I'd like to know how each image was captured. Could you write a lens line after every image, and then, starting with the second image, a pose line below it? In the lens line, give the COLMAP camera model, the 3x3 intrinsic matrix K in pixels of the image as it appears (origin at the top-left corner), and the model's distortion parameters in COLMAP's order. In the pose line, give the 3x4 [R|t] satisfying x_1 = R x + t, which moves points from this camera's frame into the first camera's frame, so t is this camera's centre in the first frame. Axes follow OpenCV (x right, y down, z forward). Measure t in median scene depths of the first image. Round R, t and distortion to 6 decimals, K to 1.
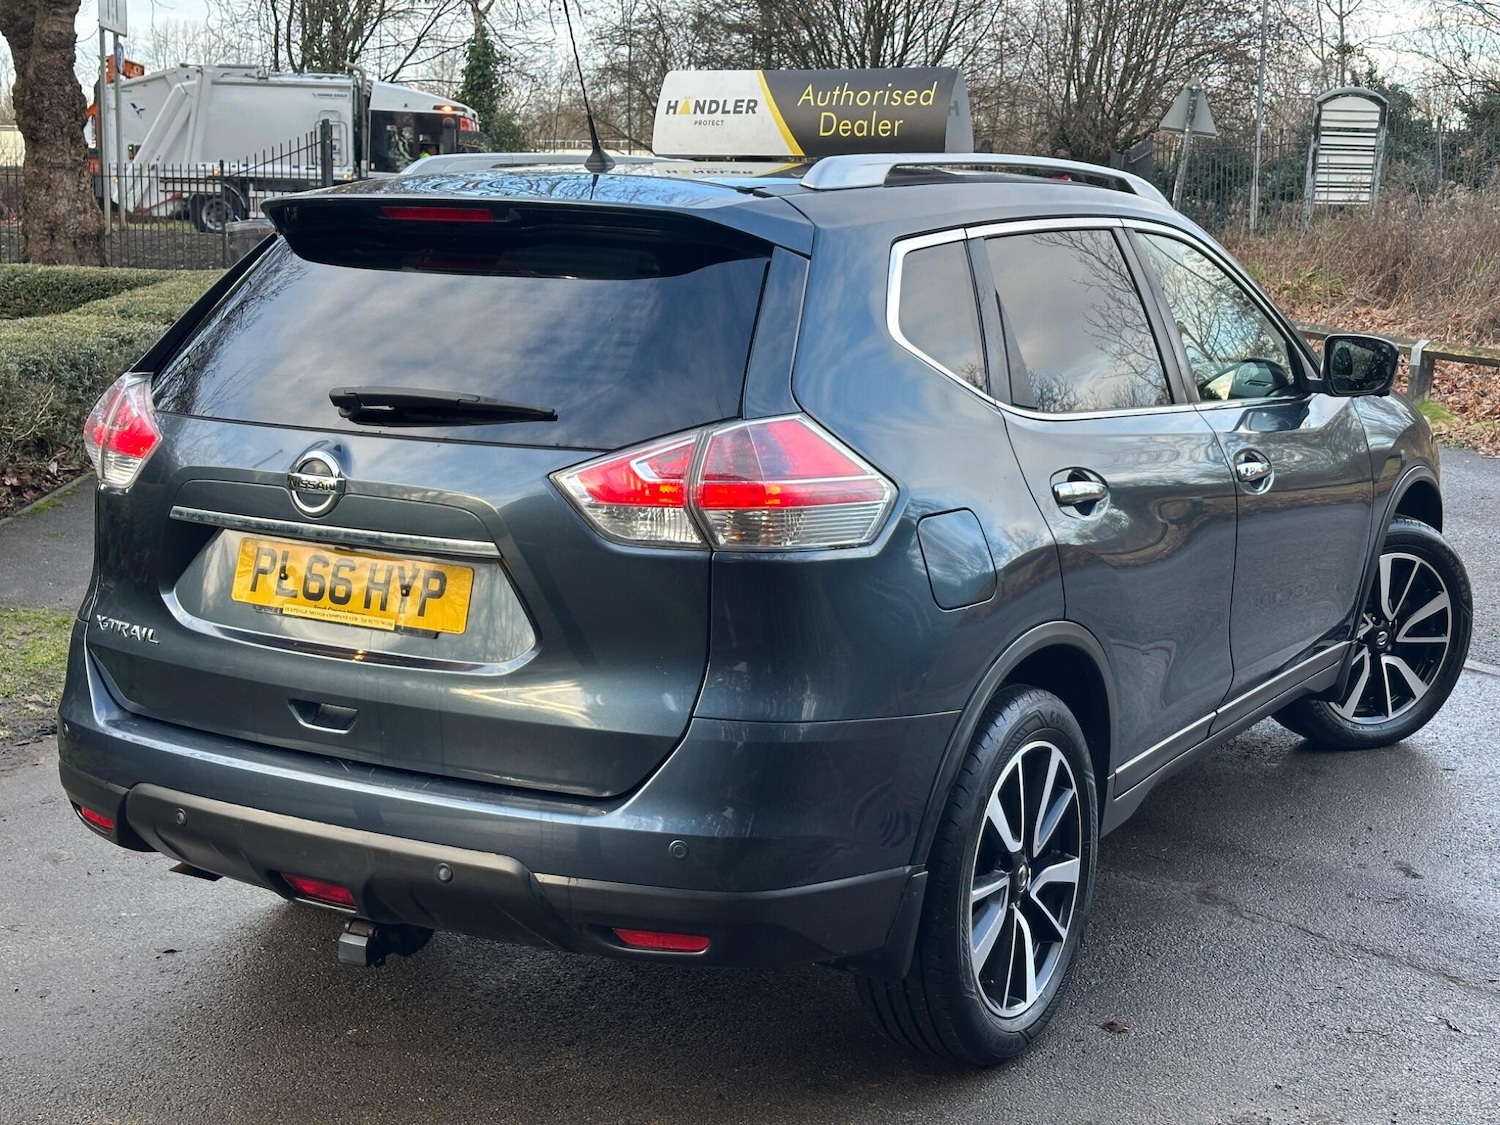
lens RADIAL K [[2024.5, 0, 754.4], [0, 2024.5, 524.3], [0, 0, 1]] dist [0.058541, 0.000000]
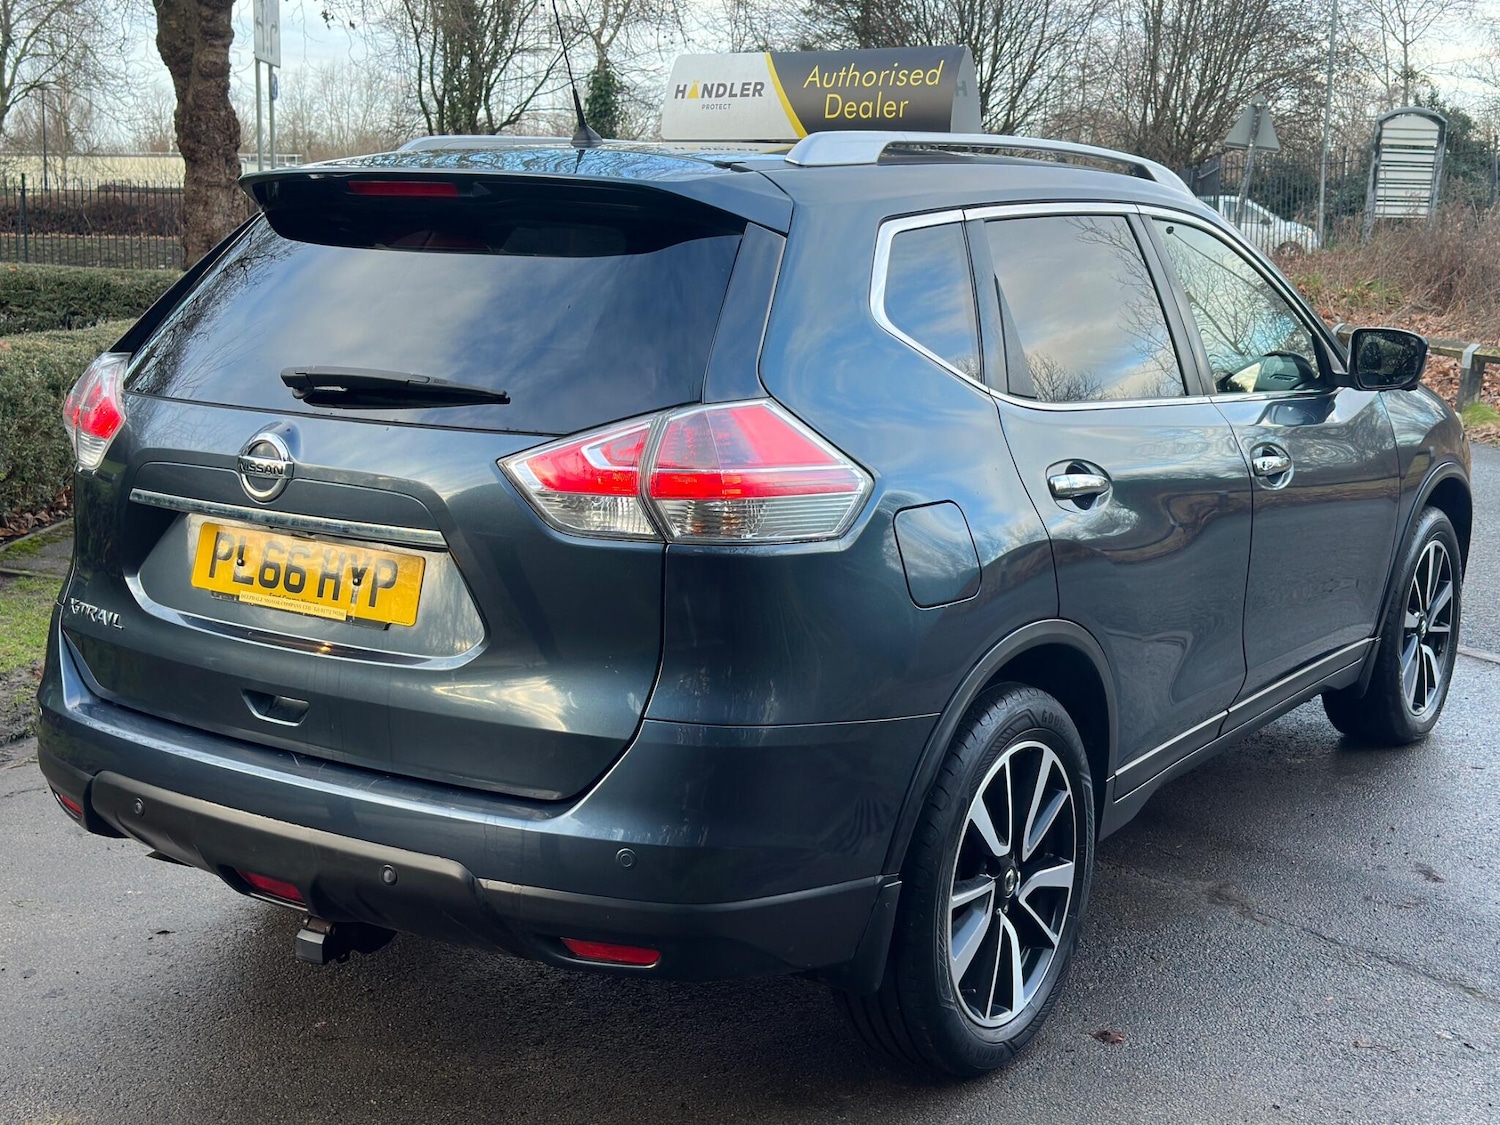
lens RADIAL K [[1810.3, 0, 745.4], [0, 1810.3, 563.6], [0, 0, 1]] dist [0.063564, 0.000000]
pose [[0.997943, 0.012957, -0.062778, 0.058881], [-0.011250, 0.999559, 0.027475, -0.000514], [0.063106, -0.026712, 0.997649, 0.133809]]
